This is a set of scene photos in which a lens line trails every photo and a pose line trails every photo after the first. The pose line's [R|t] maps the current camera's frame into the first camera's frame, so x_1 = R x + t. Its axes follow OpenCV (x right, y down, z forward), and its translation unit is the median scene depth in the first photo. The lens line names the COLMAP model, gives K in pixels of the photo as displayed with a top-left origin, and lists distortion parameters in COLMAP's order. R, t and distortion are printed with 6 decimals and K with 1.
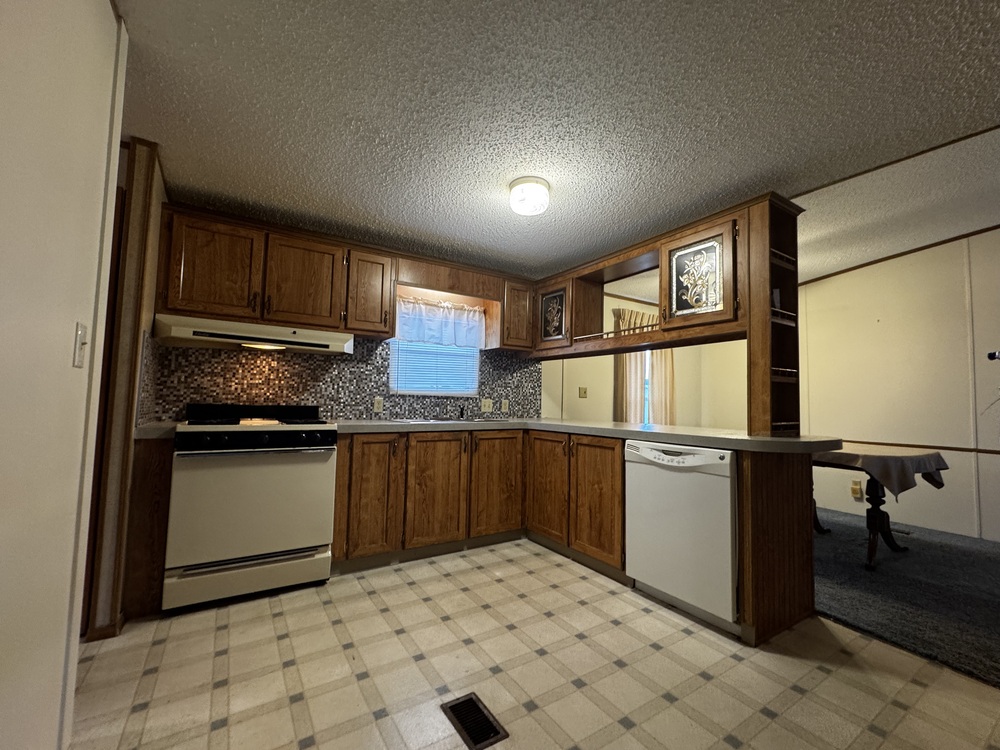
lens RADIAL K [[398.3, 0, 500.6], [0, 398.3, 376.1], [0, 0, 1]] dist [-0.000161, -0.000012]
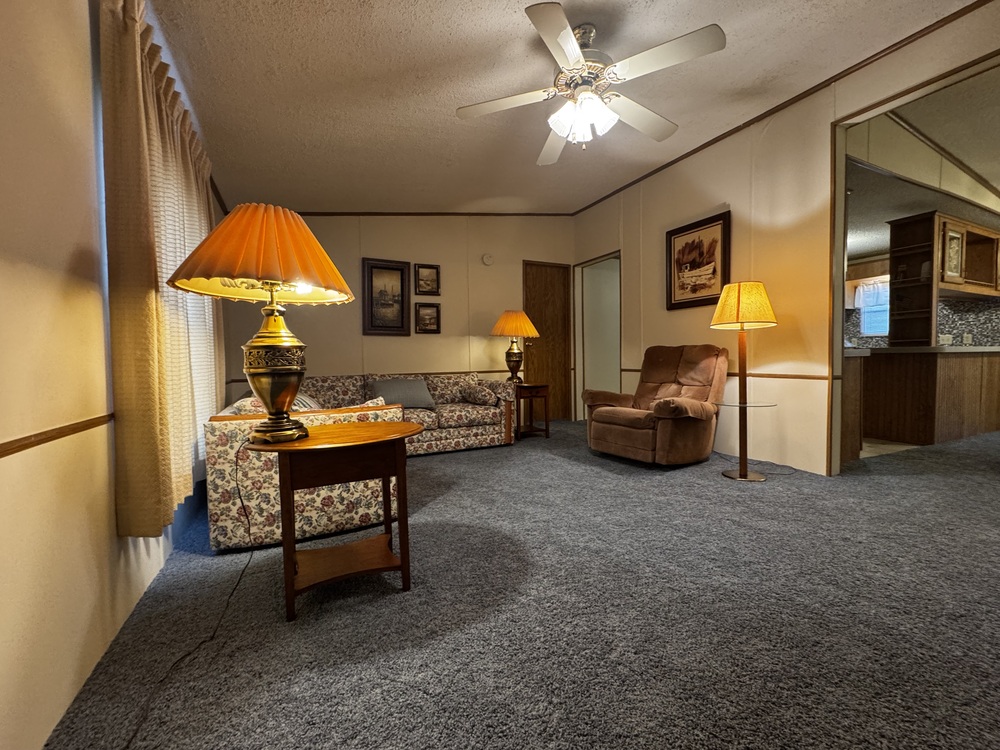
lens RADIAL K [[398.3, 0, 497.6], [0, 398.3, 374.2], [0, 0, 1]] dist [-0.000161, -0.000012]
pose [[-0.141281, 0.023581, -0.989689, 1.579446], [0.068901, 0.997526, 0.013932, 0.066072], [0.987569, -0.066222, -0.142556, -0.386694]]
